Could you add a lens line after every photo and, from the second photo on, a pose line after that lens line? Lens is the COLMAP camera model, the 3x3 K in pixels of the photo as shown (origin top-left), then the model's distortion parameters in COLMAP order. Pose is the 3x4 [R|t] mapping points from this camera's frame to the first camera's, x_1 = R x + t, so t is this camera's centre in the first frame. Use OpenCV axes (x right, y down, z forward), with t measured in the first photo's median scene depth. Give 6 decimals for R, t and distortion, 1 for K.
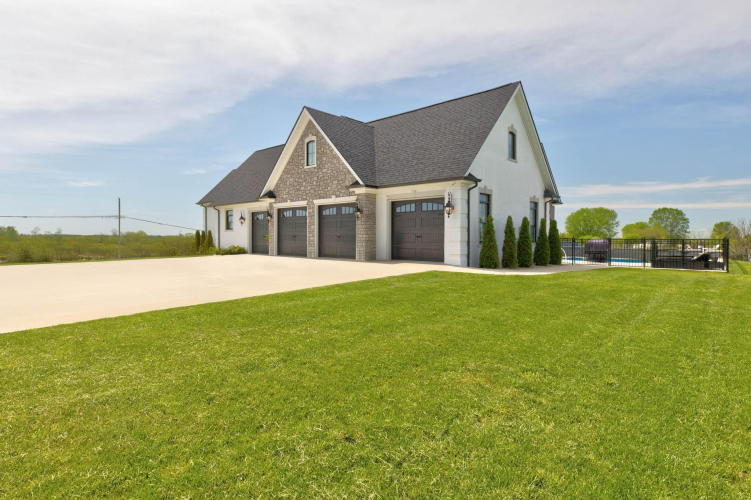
lens RADIAL K [[434.3, 0, 375.5], [0, 434.3, 250.0], [0, 0, 1]] dist [0.001421, 0.000184]
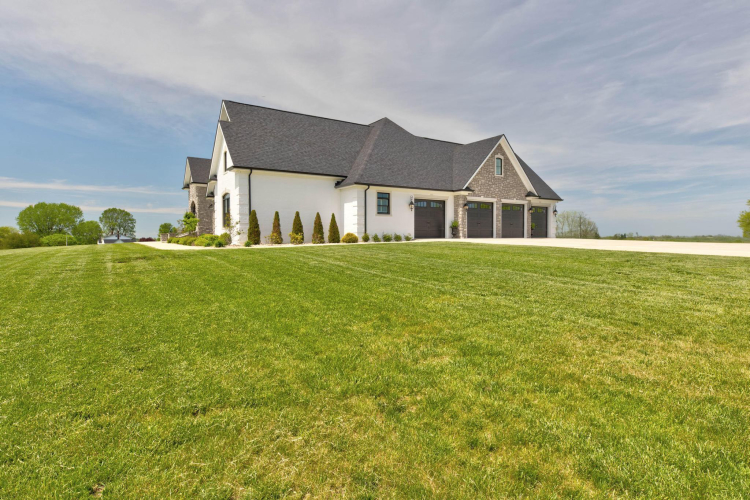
lens RADIAL K [[433.7, 0, 375.0], [0, 433.7, 250.0], [0, 0, 1]] dist [0.001421, 0.000184]
pose [[0.173968, -0.030108, 0.984291, -1.304327], [0.035110, 0.999087, 0.024355, 0.005941], [-0.984125, 0.030322, 0.174866, 0.911715]]
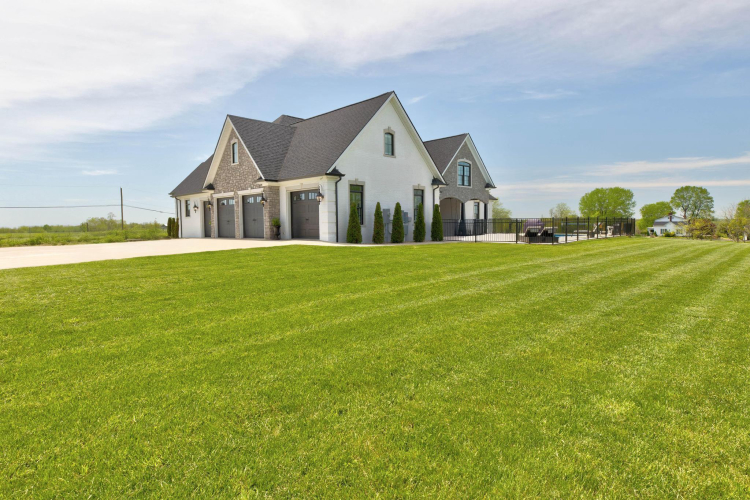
lens RADIAL K [[454.9, 0, 374.4], [0, 454.9, 263.6], [0, 0, 1]] dist [0.000821, 0.000355]
pose [[0.998436, -0.010175, -0.054973, 0.244112], [0.013496, 0.998084, 0.060385, 0.013052], [0.054254, -0.061033, 0.996660, -0.216887]]
